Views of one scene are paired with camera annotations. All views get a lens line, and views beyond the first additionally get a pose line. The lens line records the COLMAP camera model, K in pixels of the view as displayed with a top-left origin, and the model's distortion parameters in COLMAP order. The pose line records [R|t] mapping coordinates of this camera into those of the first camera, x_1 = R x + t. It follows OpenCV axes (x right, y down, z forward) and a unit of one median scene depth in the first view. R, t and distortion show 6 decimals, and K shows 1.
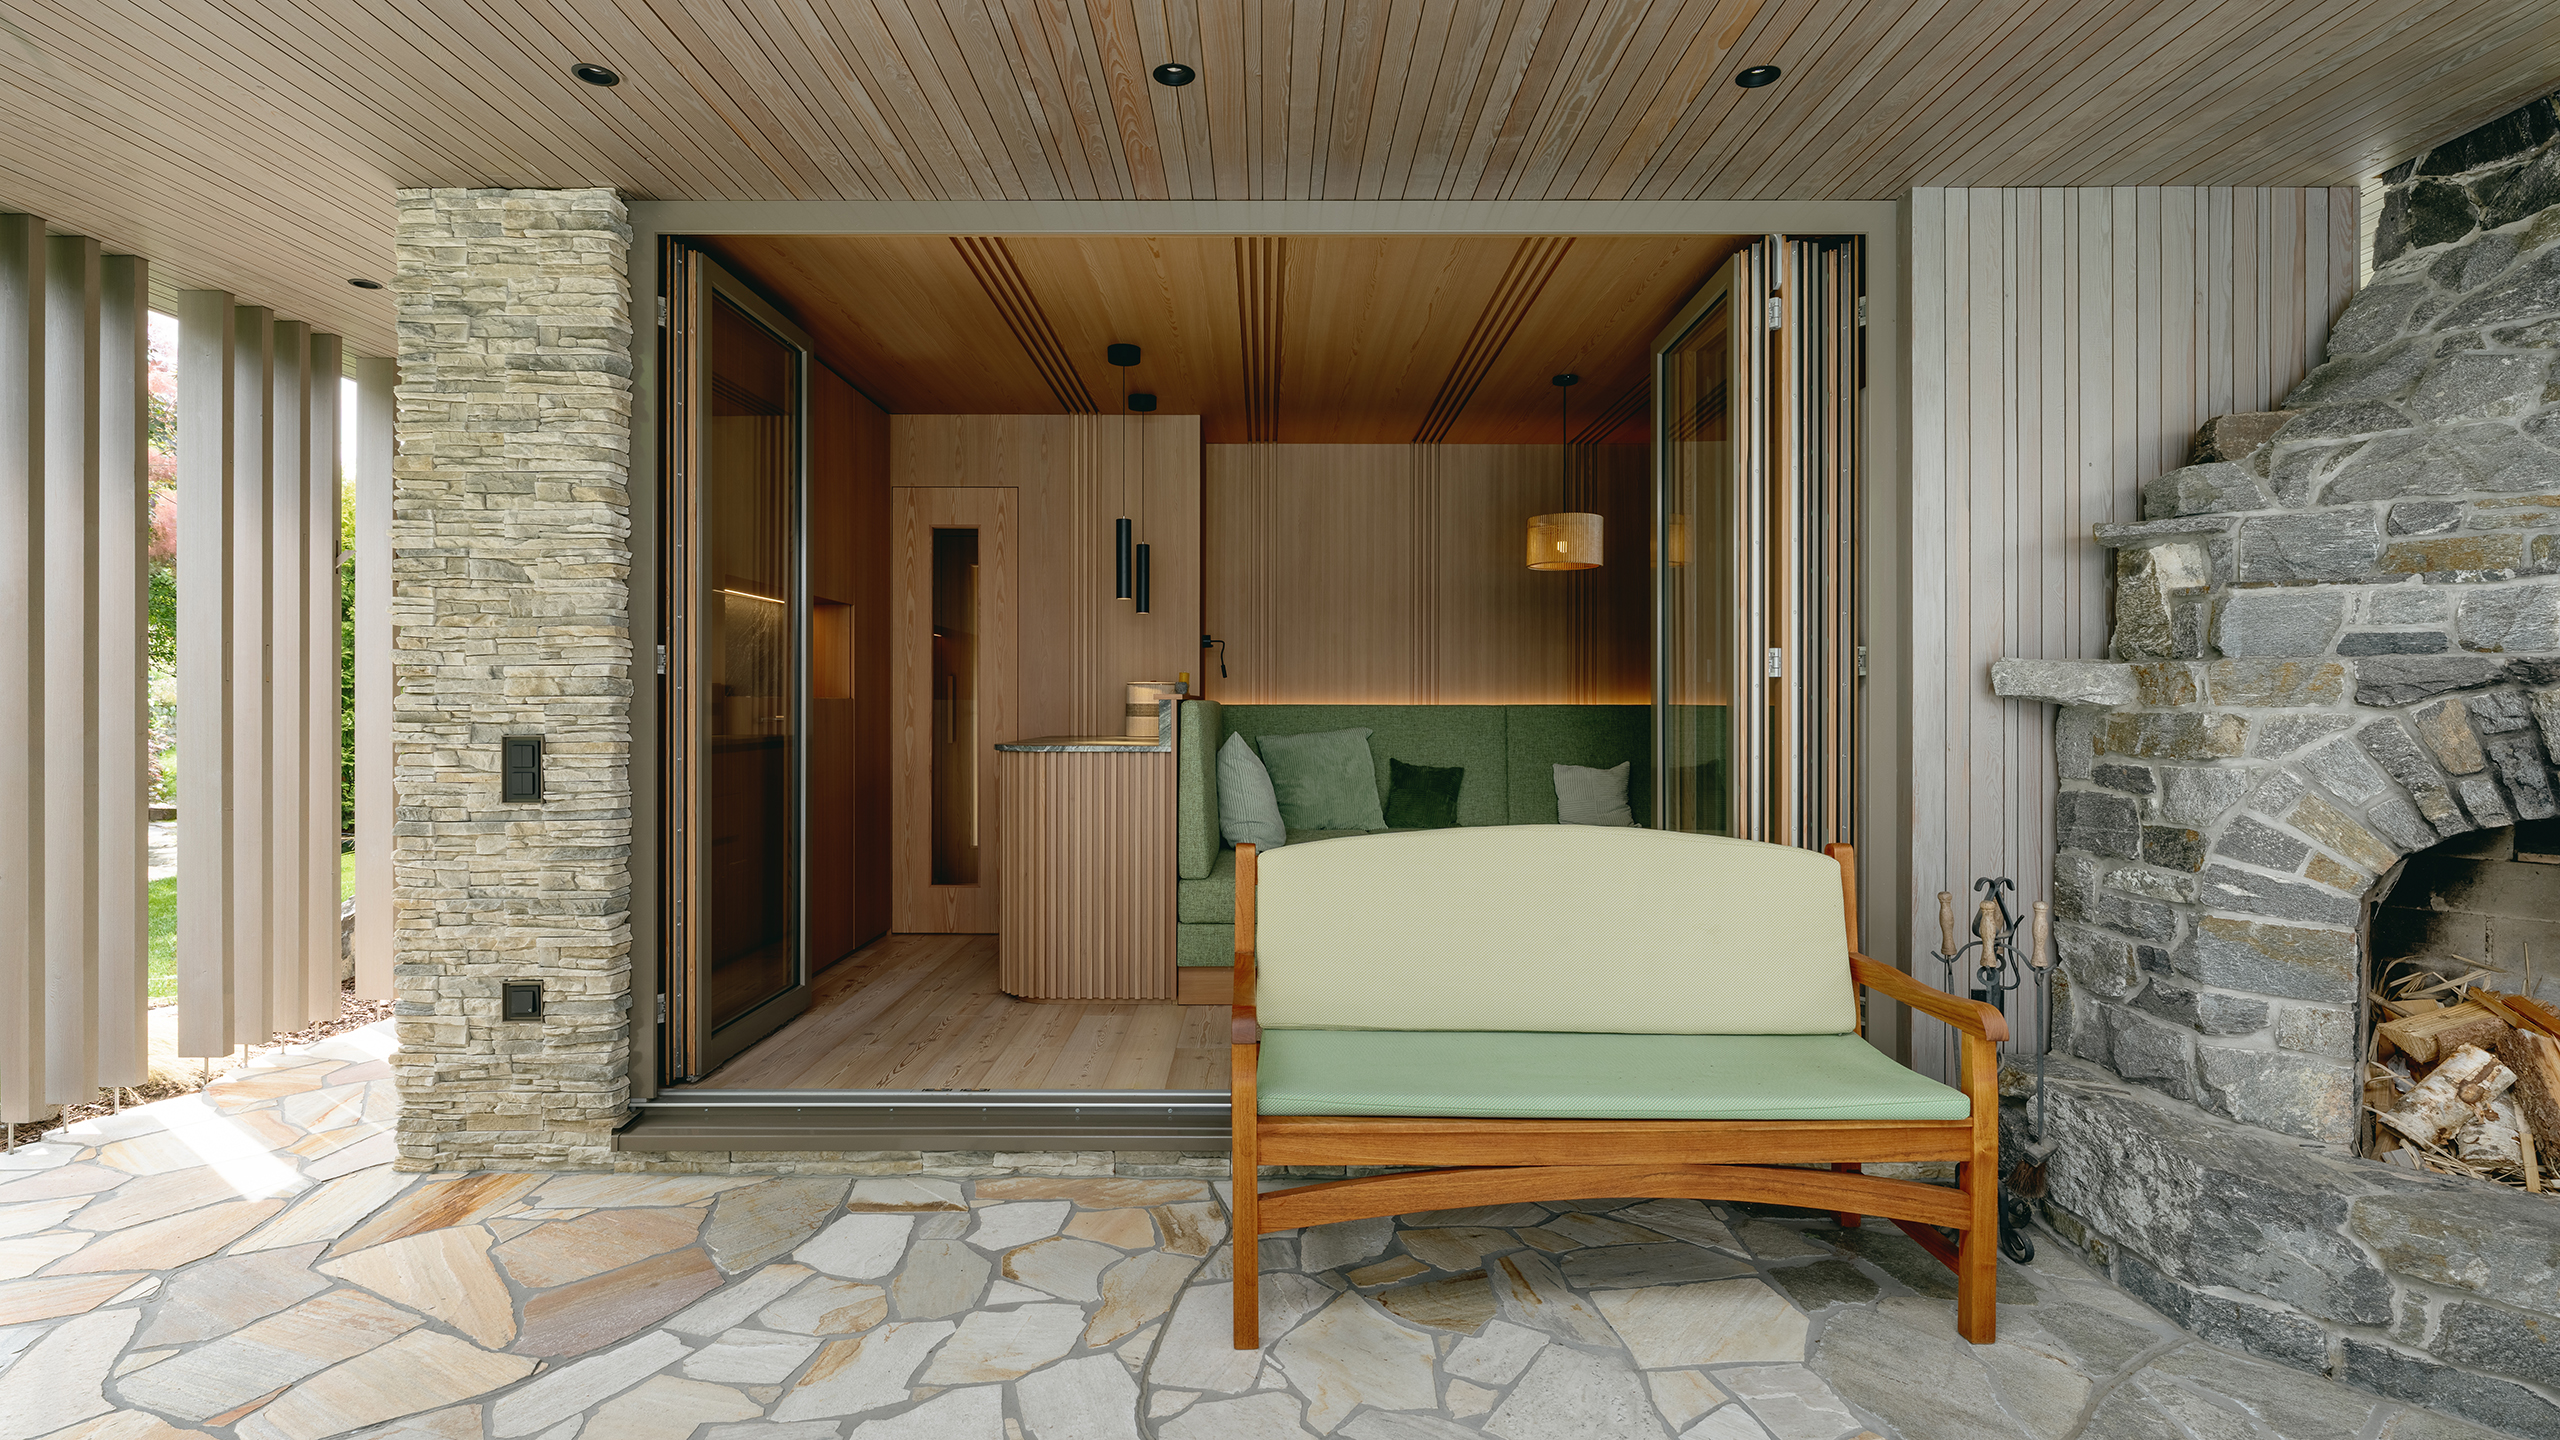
lens RADIAL K [[1184.1, 0, 1272.5], [0, 1184.1, 701.1], [0, 0, 1]] dist [-0.000027, 0.000046]
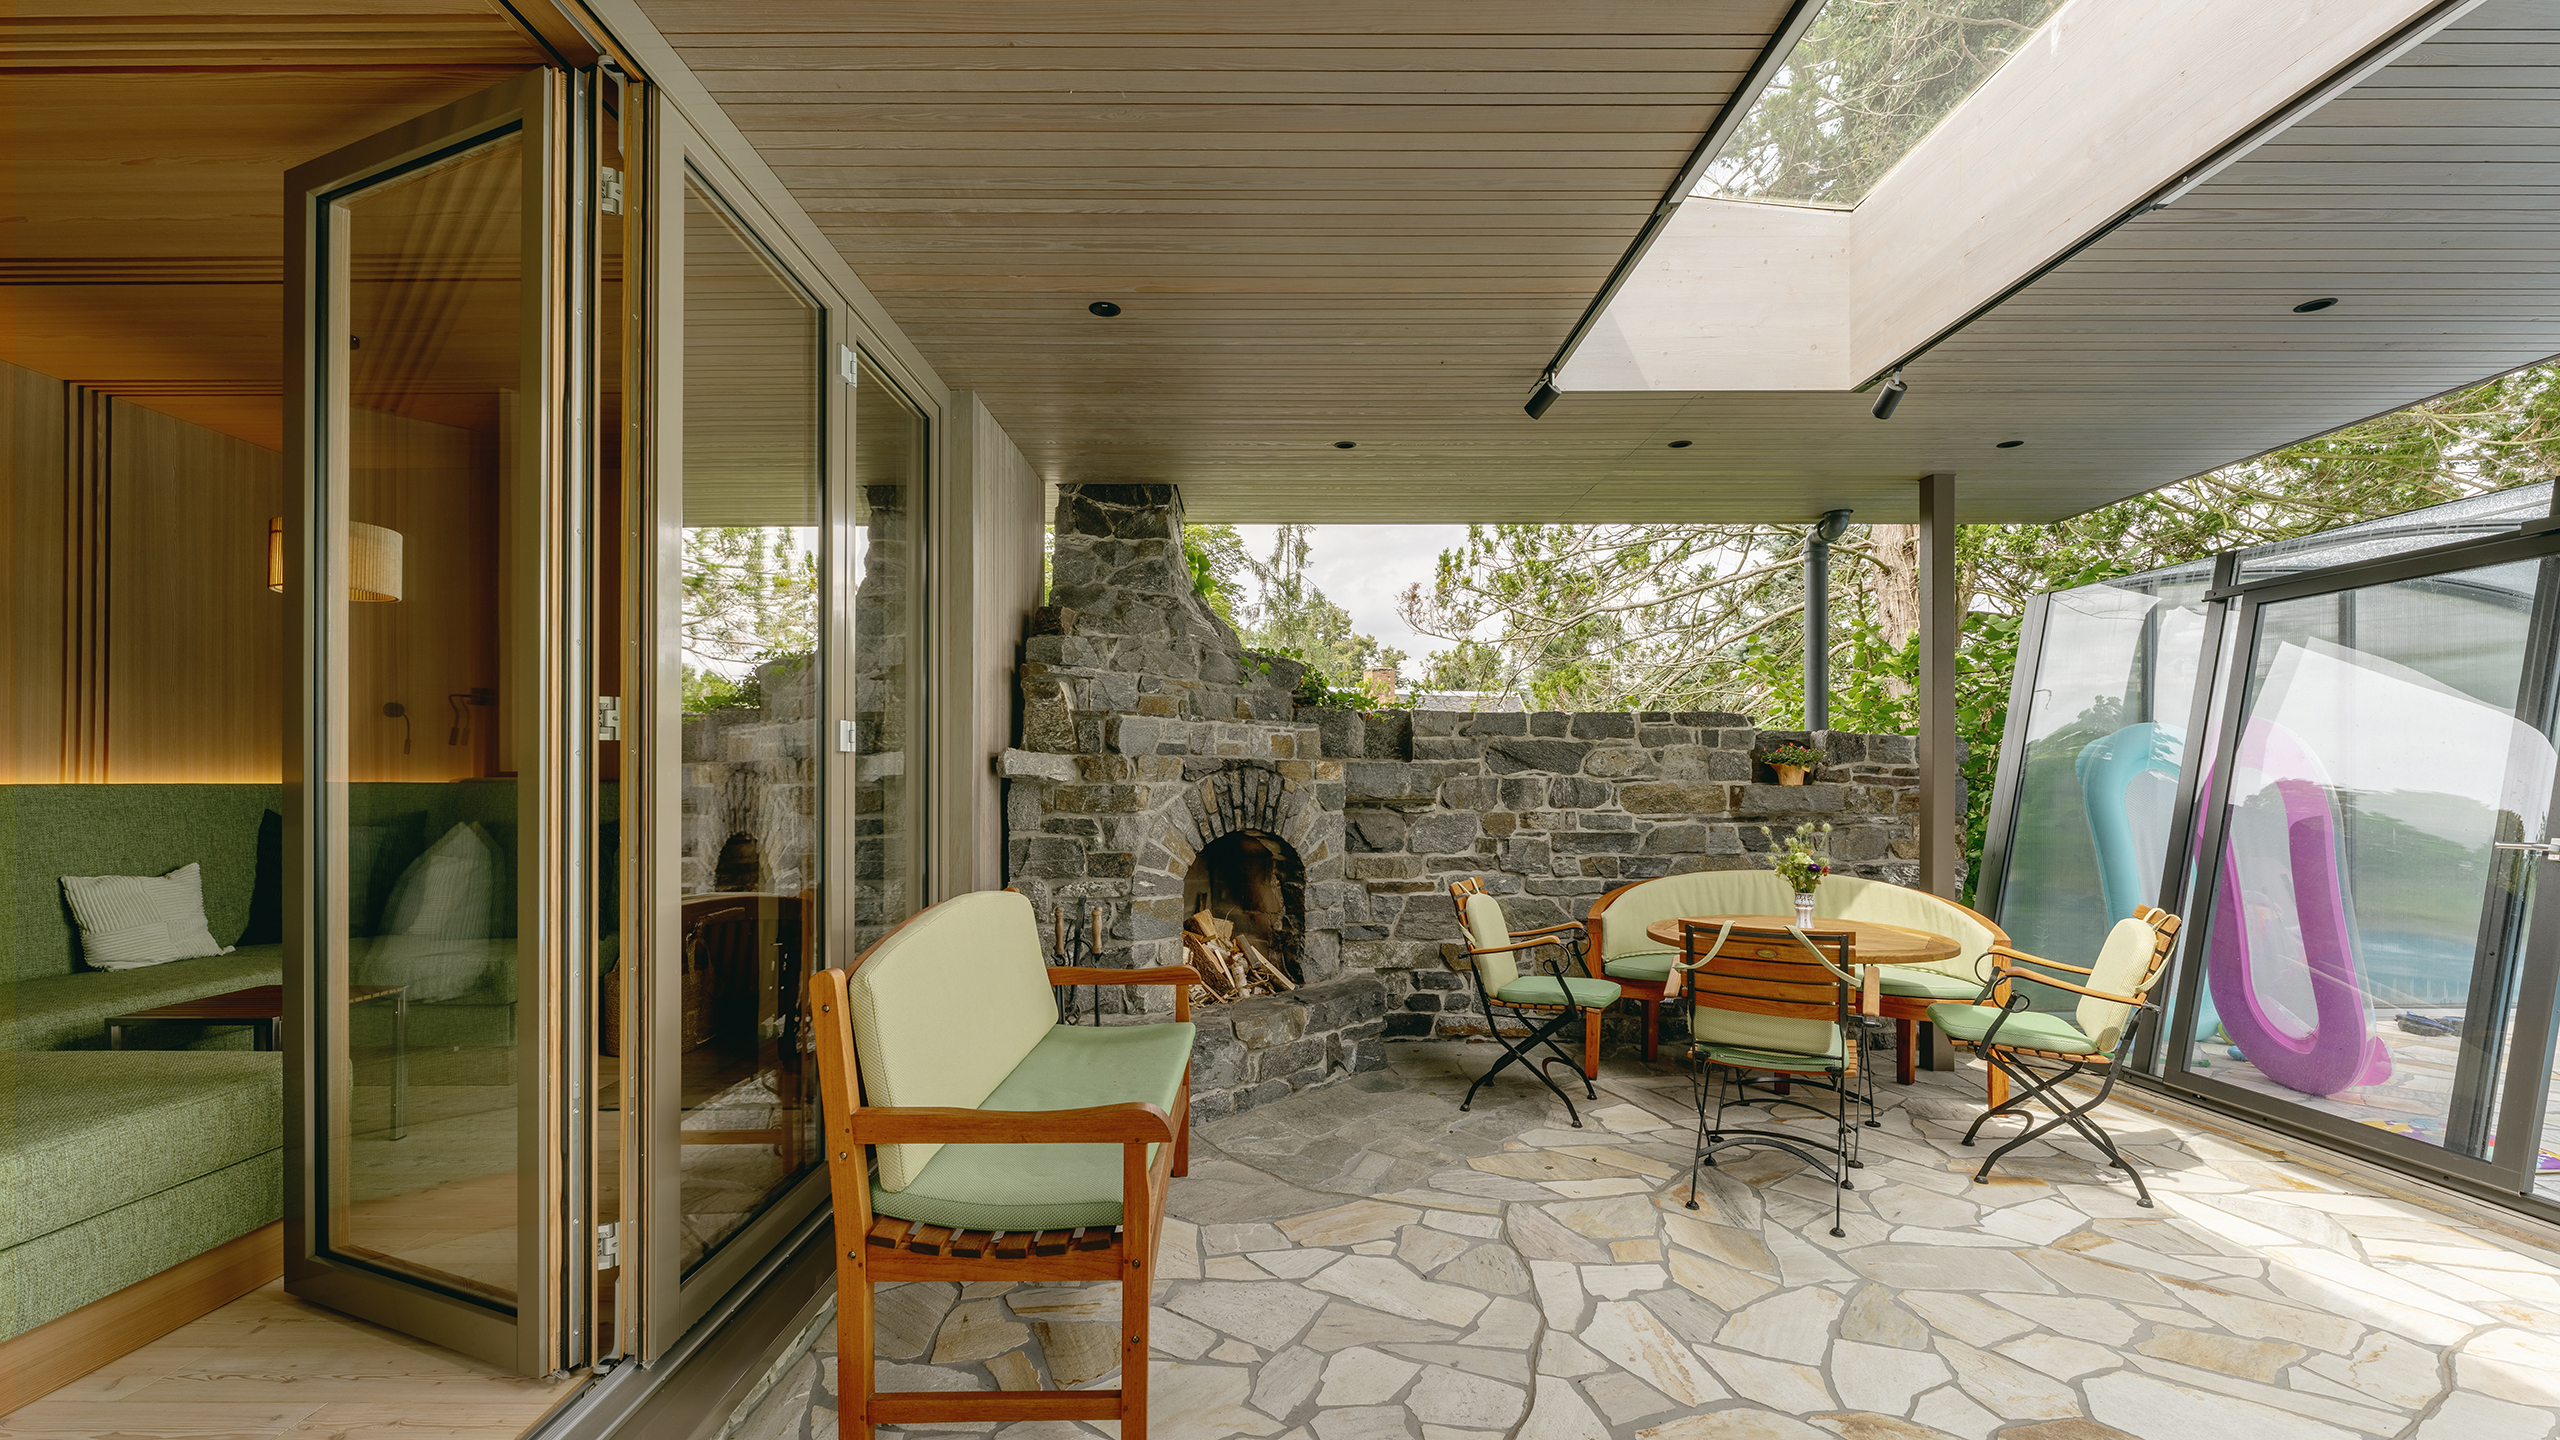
lens RADIAL K [[1048.4, 0, 1271.3], [0, 1048.4, 767.3], [0, 0, 1]] dist [-0.000529, -0.000275]
pose [[0.001230, 0.008250, 0.999965, -0.725623], [-0.000096, 0.999966, -0.008250, -0.003620], [-0.999999, -0.000086, 0.001230, 0.761775]]
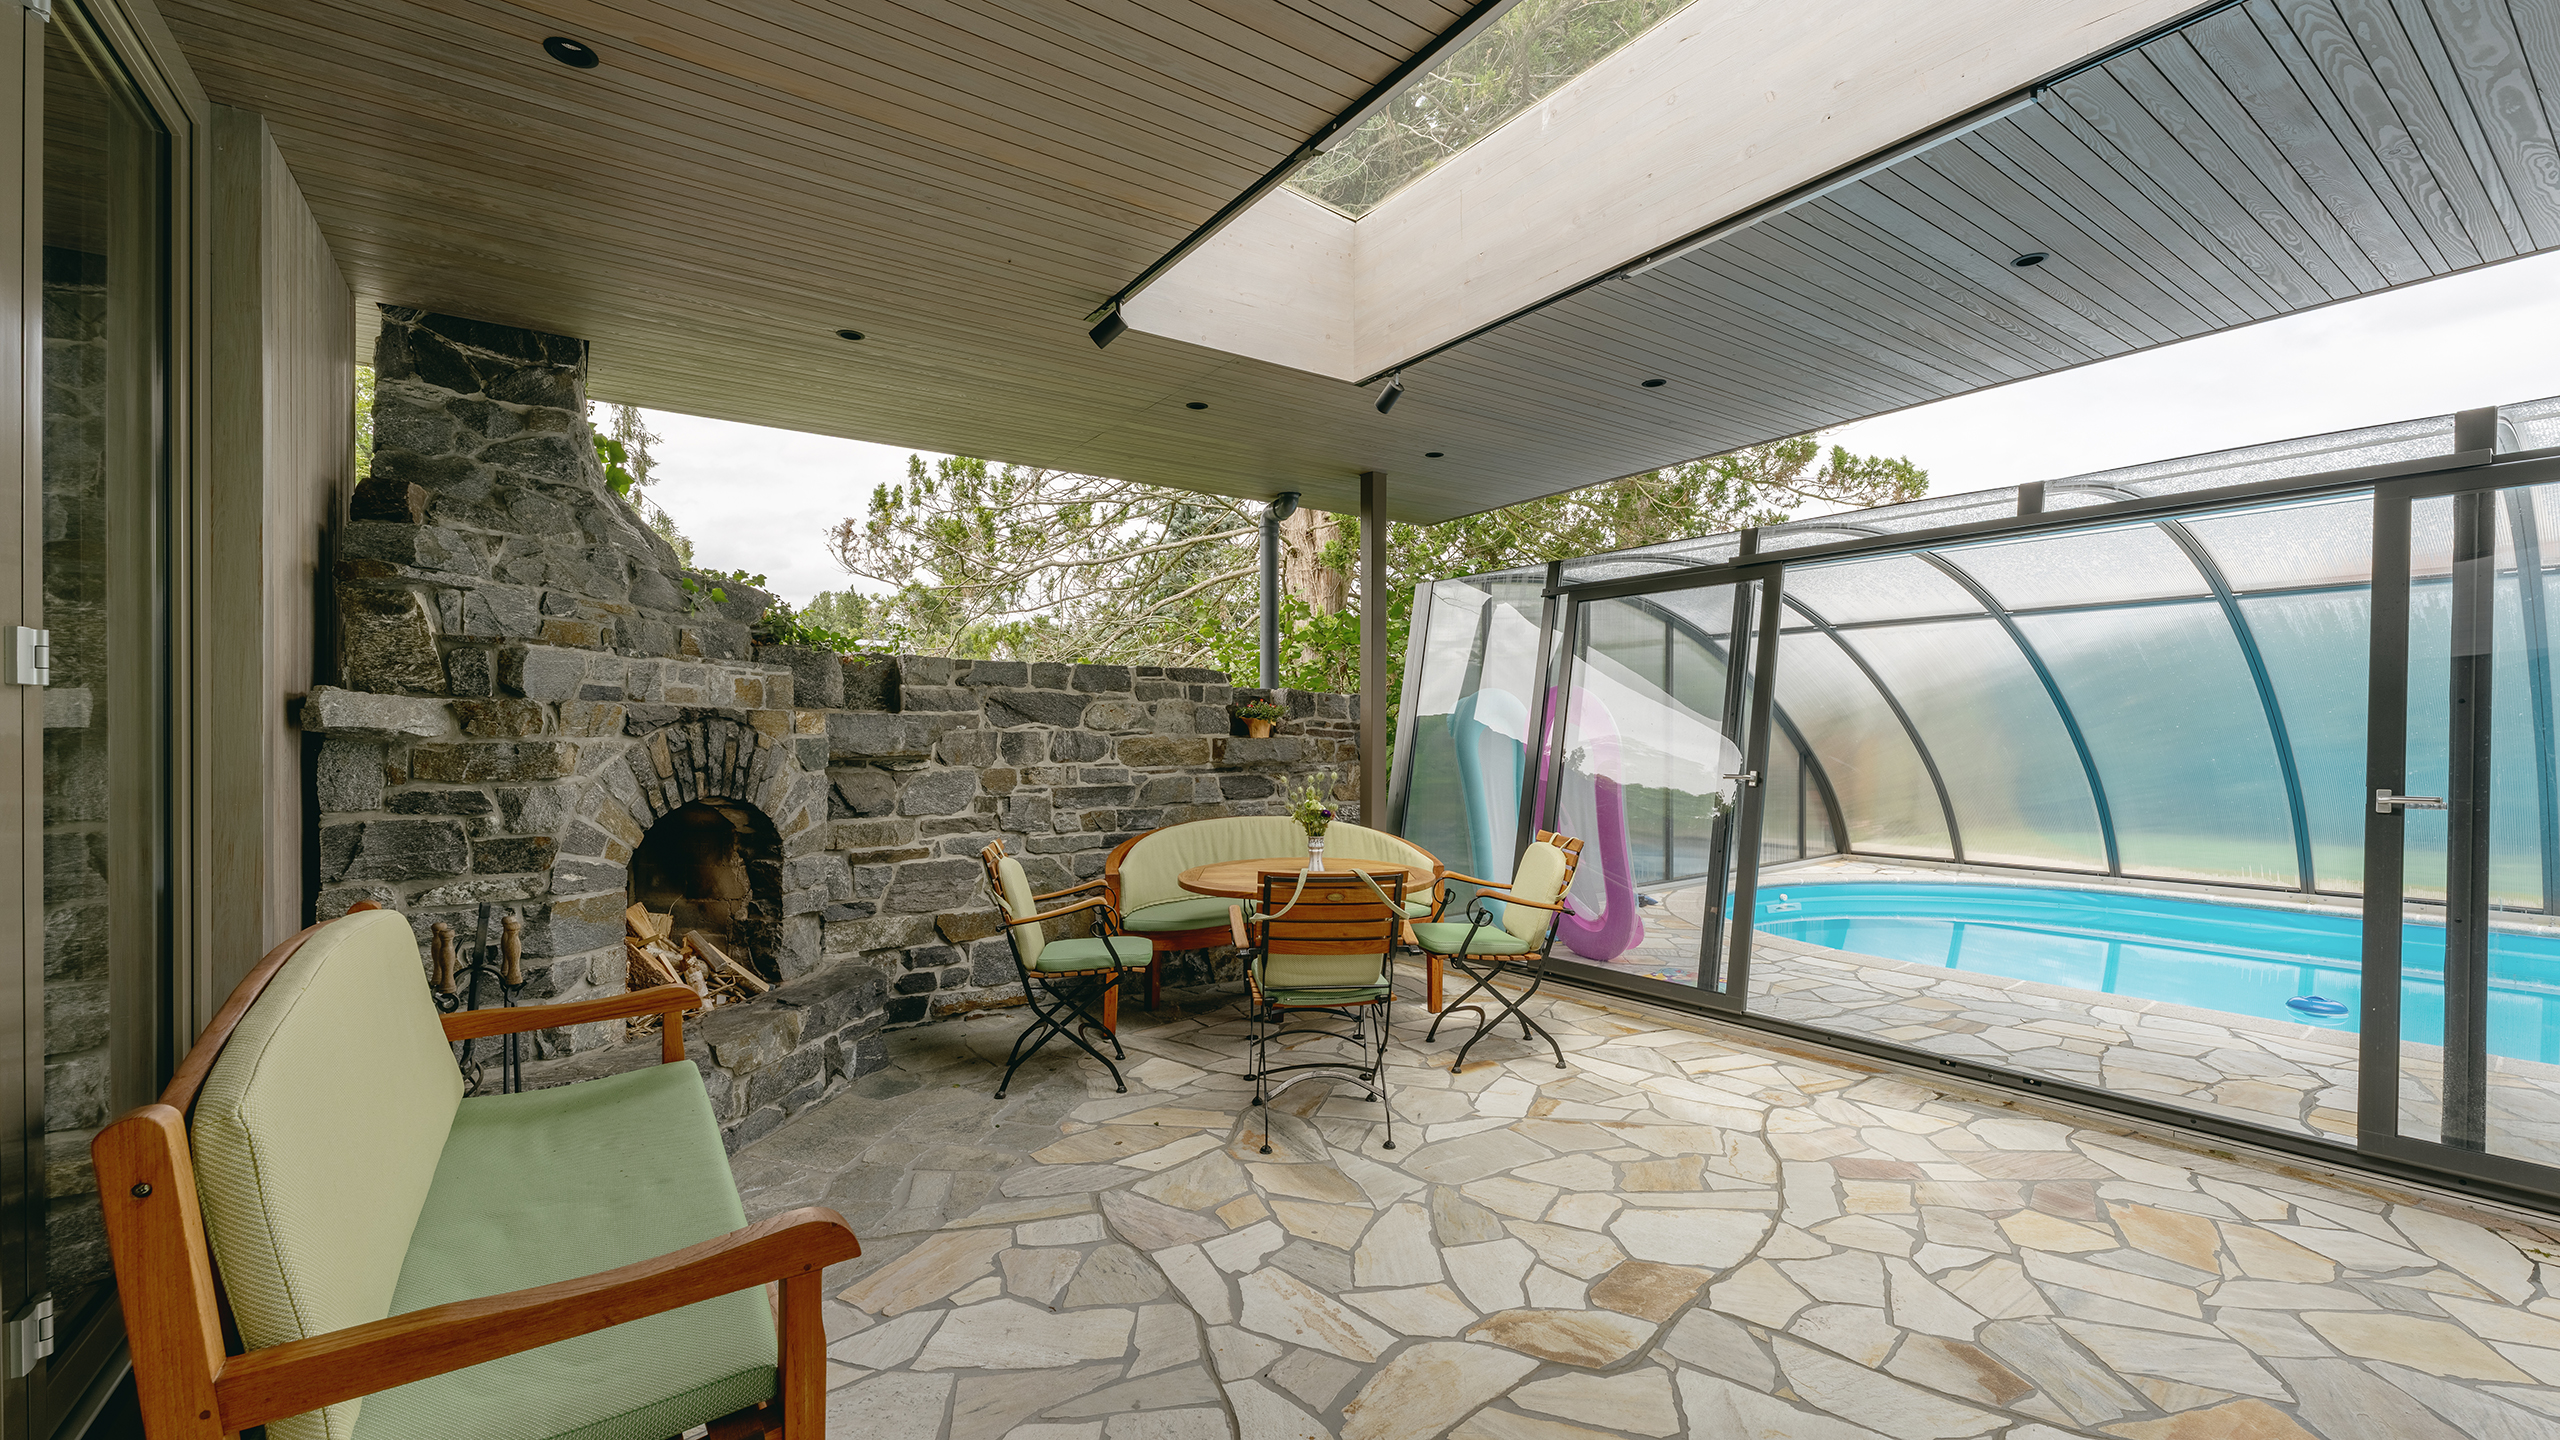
lens RADIAL K [[1025.5, 0, 1283.4], [0, 1025.5, 729.5], [0, 0, 1]] dist [-0.000409, -0.000695]
pose [[-0.567038, -0.000342, 0.823692, -0.527808], [-0.000330, 1.000000, 0.000188, -0.003701], [-0.823692, -0.000165, -0.567038, 0.937088]]
